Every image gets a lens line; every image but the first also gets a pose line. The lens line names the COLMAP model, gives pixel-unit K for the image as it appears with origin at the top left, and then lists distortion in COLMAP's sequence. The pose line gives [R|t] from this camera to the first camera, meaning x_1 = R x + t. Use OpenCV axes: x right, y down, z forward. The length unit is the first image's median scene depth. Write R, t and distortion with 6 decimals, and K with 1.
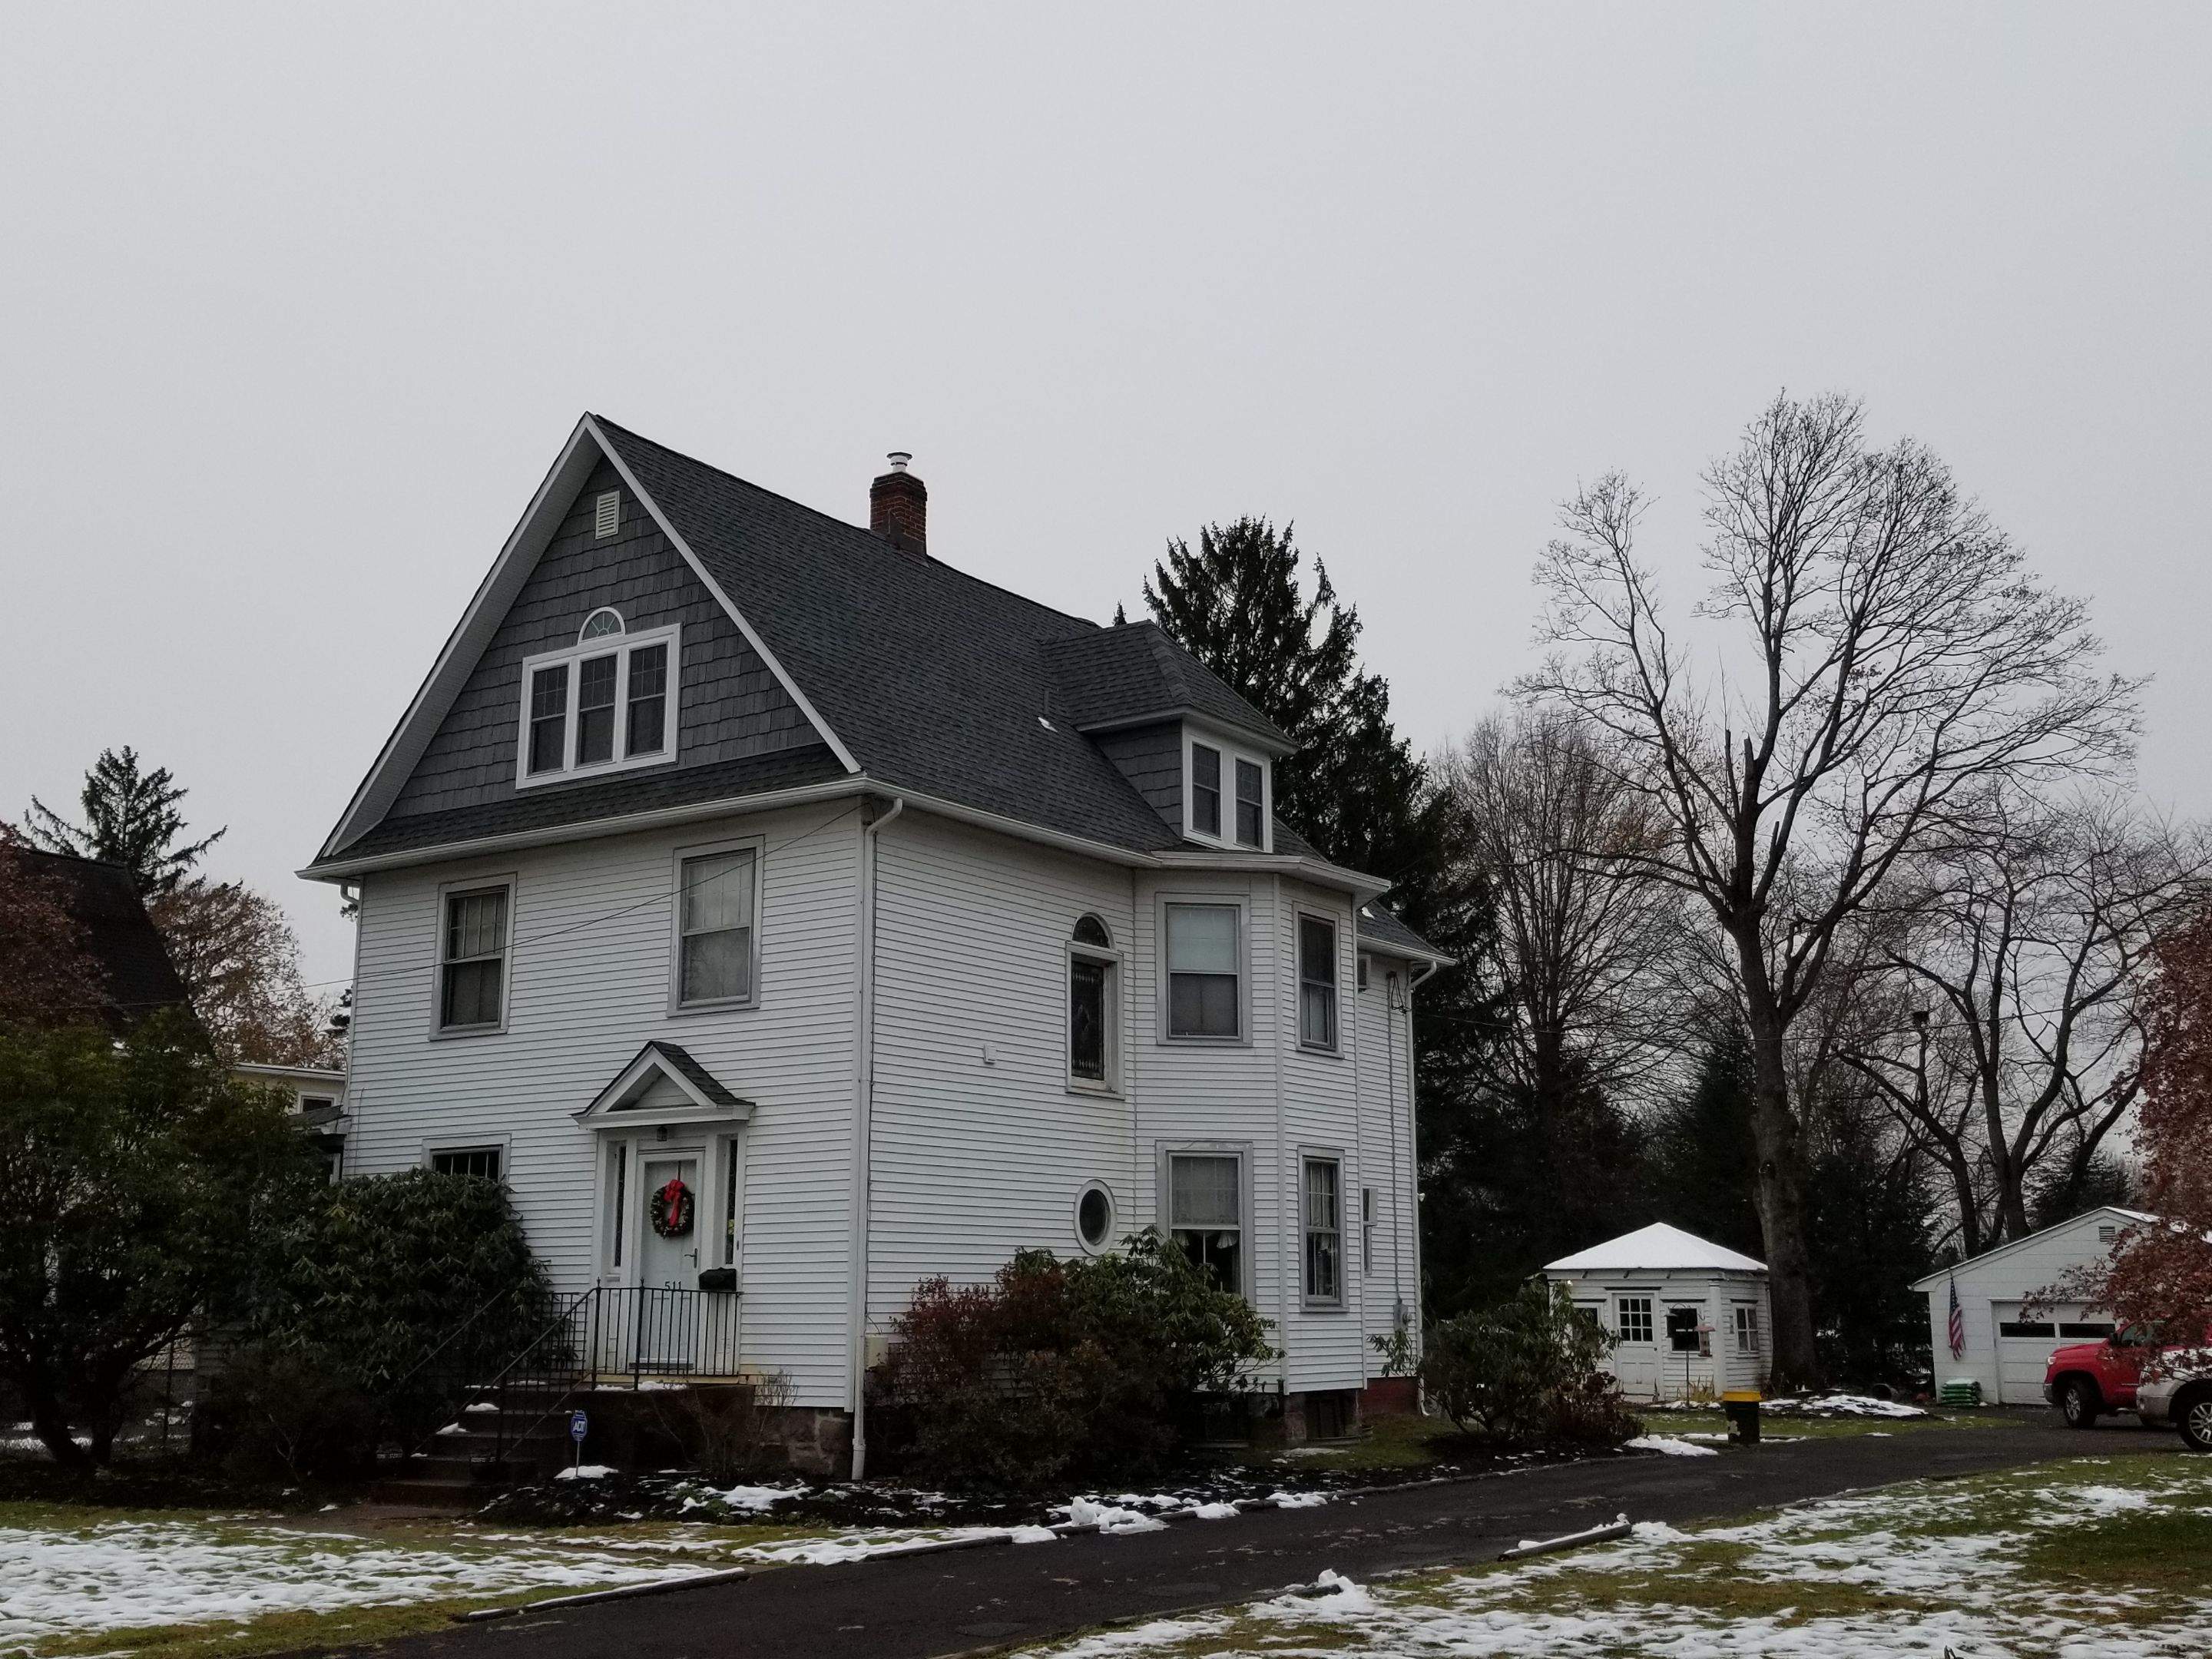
lens RADIAL K [[2329.3, 0, 1109.5], [0, 2329.3, 836.4], [0, 0, 1]] dist [0.071248, 0.000000]
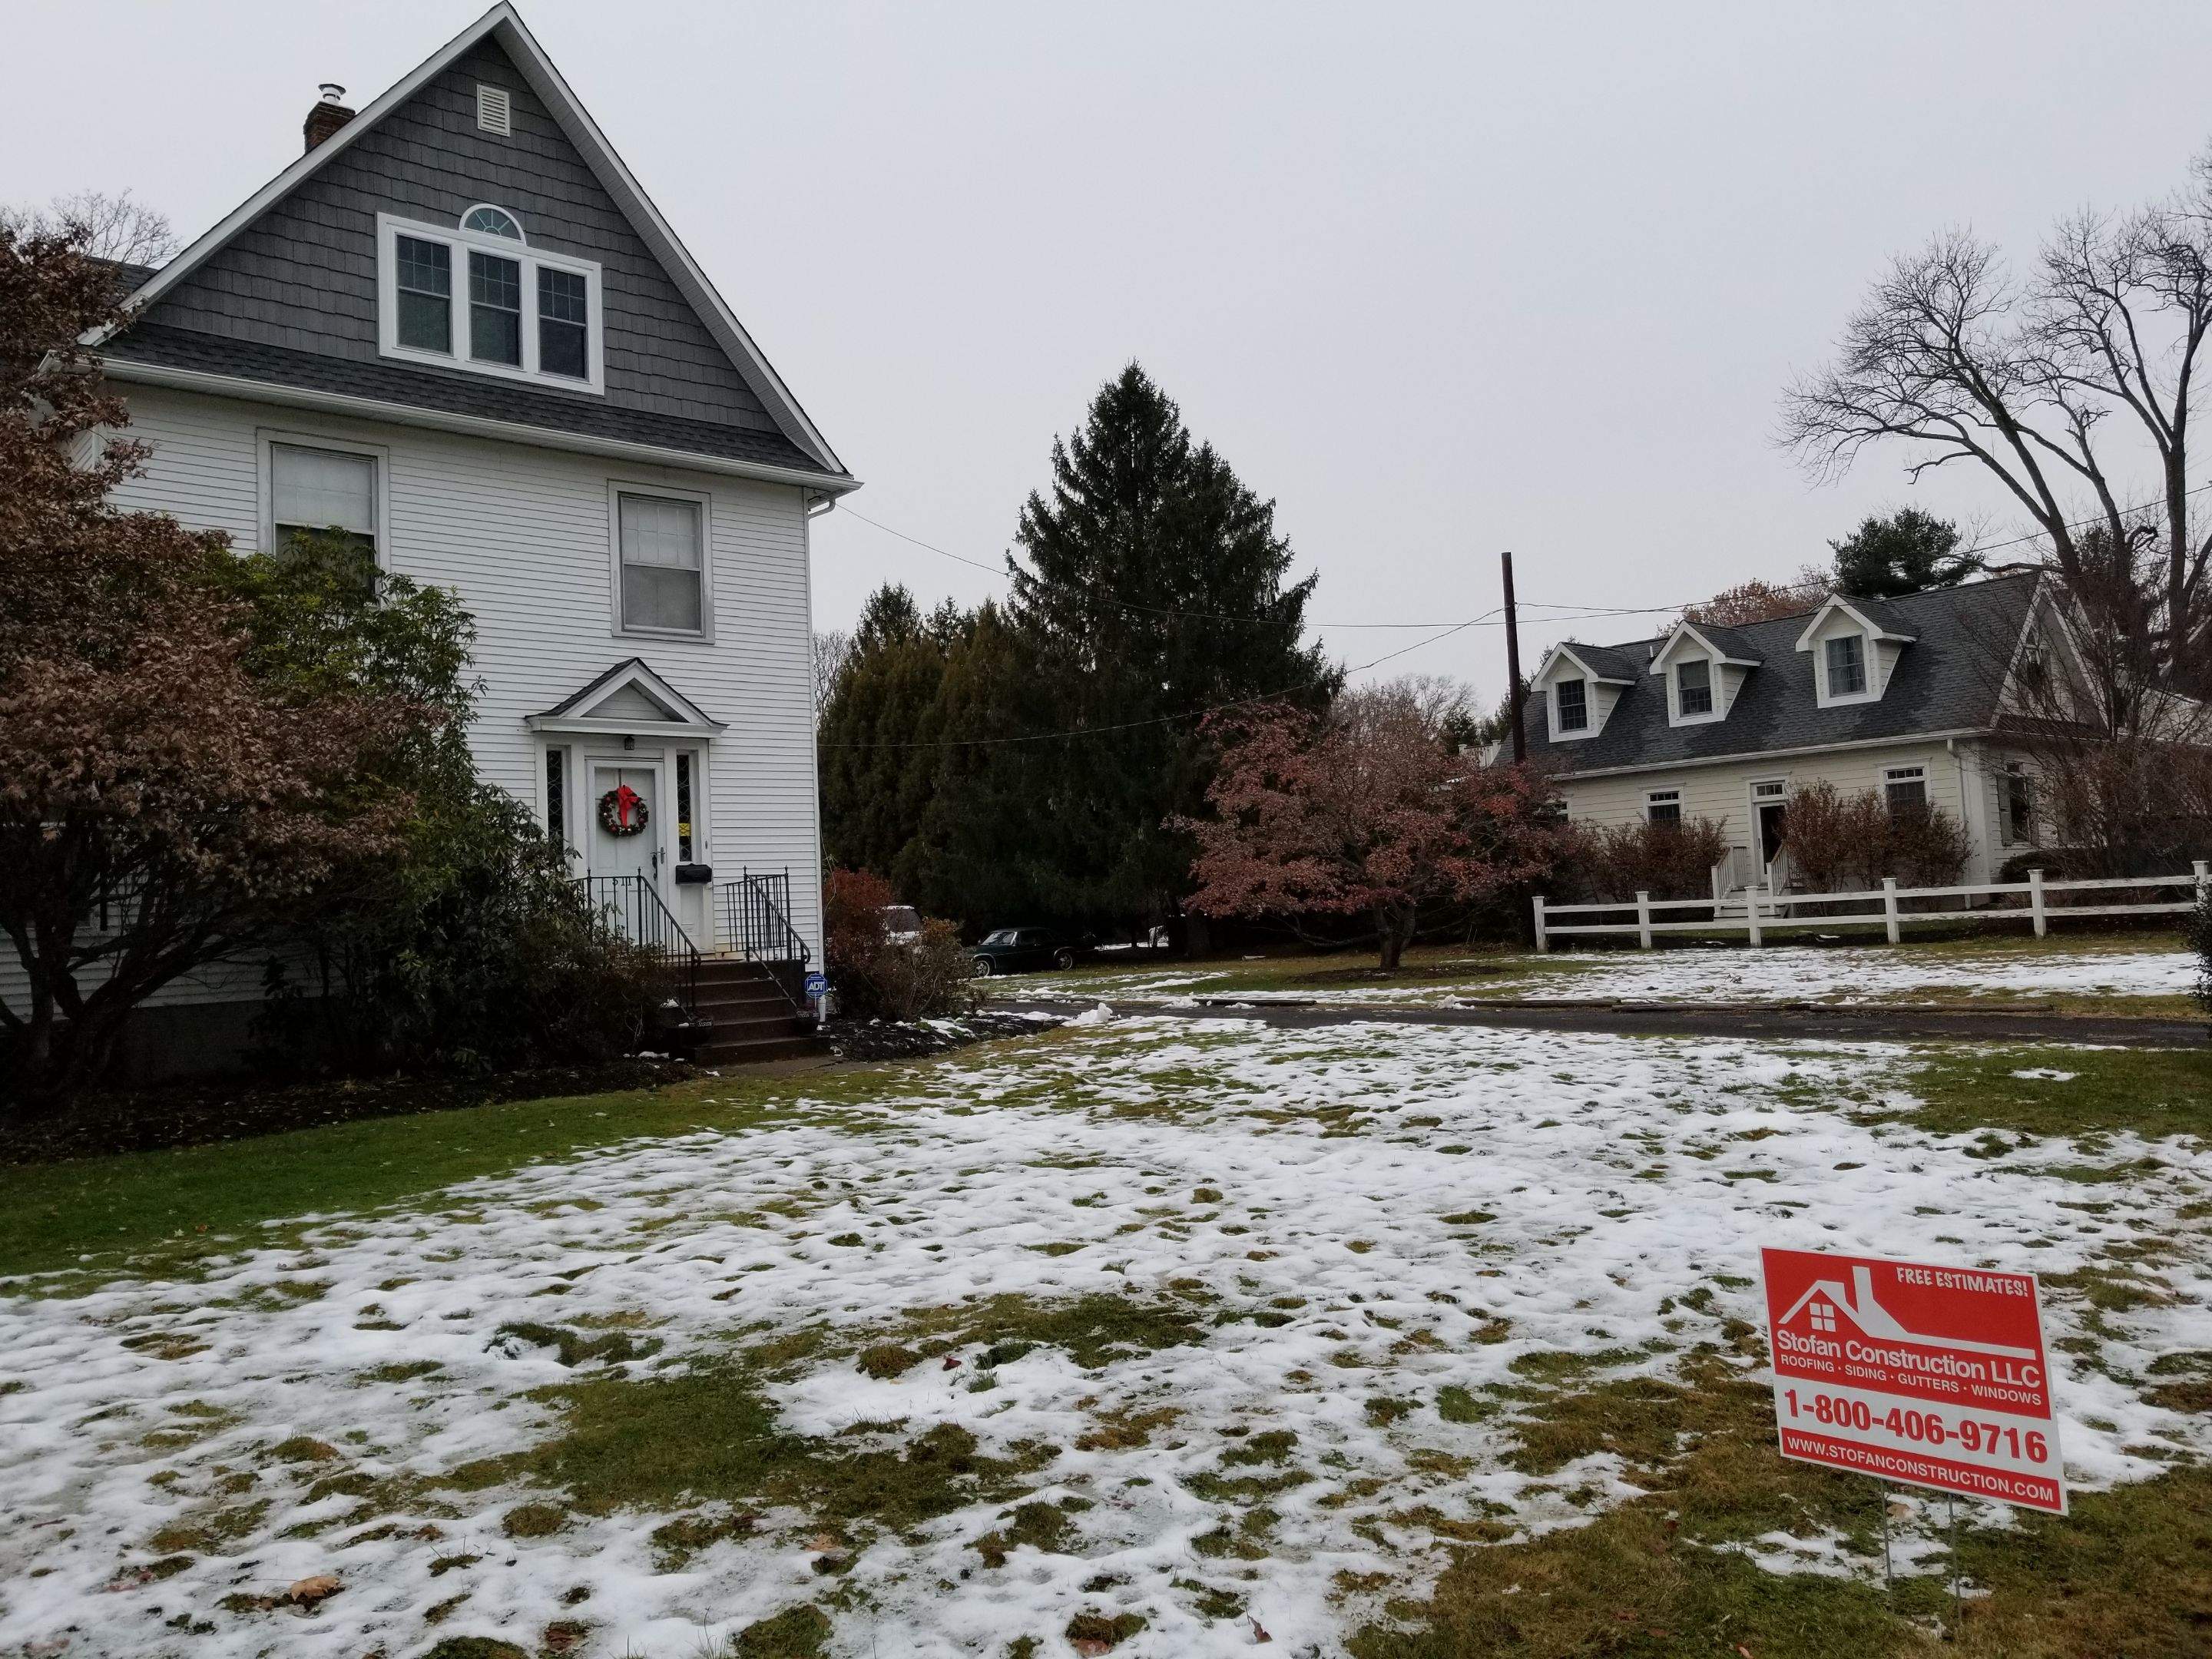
lens RADIAL K [[1709.2, 0, 1107.3], [0, 1709.2, 805.2], [0, 0, 1]] dist [-0.014442, 0.000672]
pose [[0.242939, 0.049519, 0.968777, -0.856007], [-0.156528, 0.987610, -0.011230, 0.122326], [-0.957329, -0.148912, 0.247680, 0.549638]]
